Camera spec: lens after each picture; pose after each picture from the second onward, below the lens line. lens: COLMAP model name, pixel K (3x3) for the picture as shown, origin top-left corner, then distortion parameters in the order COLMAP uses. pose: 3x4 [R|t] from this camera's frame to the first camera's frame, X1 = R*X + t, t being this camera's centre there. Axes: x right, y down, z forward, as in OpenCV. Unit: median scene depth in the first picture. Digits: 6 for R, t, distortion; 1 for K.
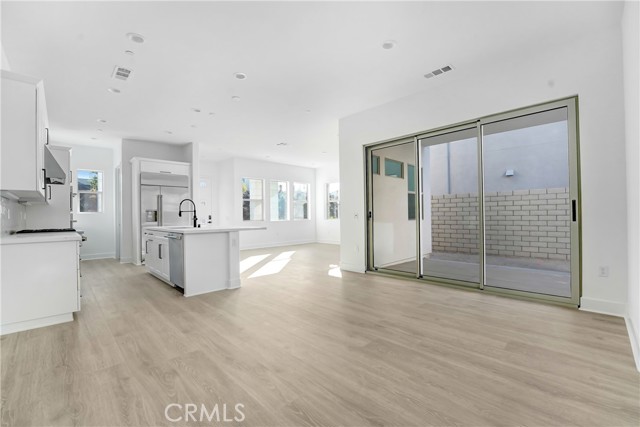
lens RADIAL K [[268.5, 0, 320.0], [0, 268.5, 213.5], [0, 0, 1]] dist [-0.000593, -0.000060]
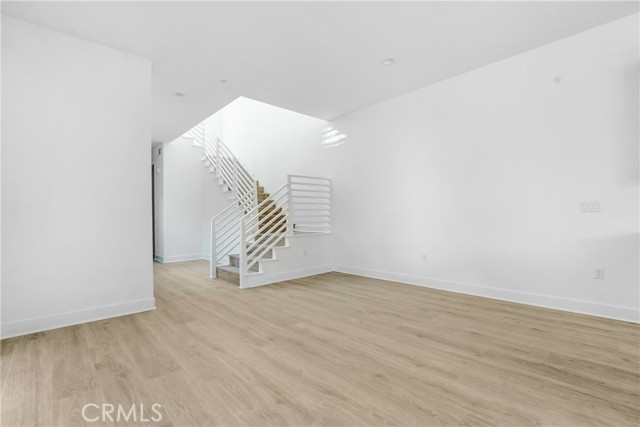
lens RADIAL K [[296.0, 0, 320.0], [0, 296.0, 213.5], [0, 0, 1]] dist [-0.000144, 0.000000]
pose [[-0.999319, 0.029458, 0.022205, 0.019170], [0.029137, 0.999468, -0.014675, 0.010065], [-0.022626, -0.014018, -0.999646, 2.142392]]
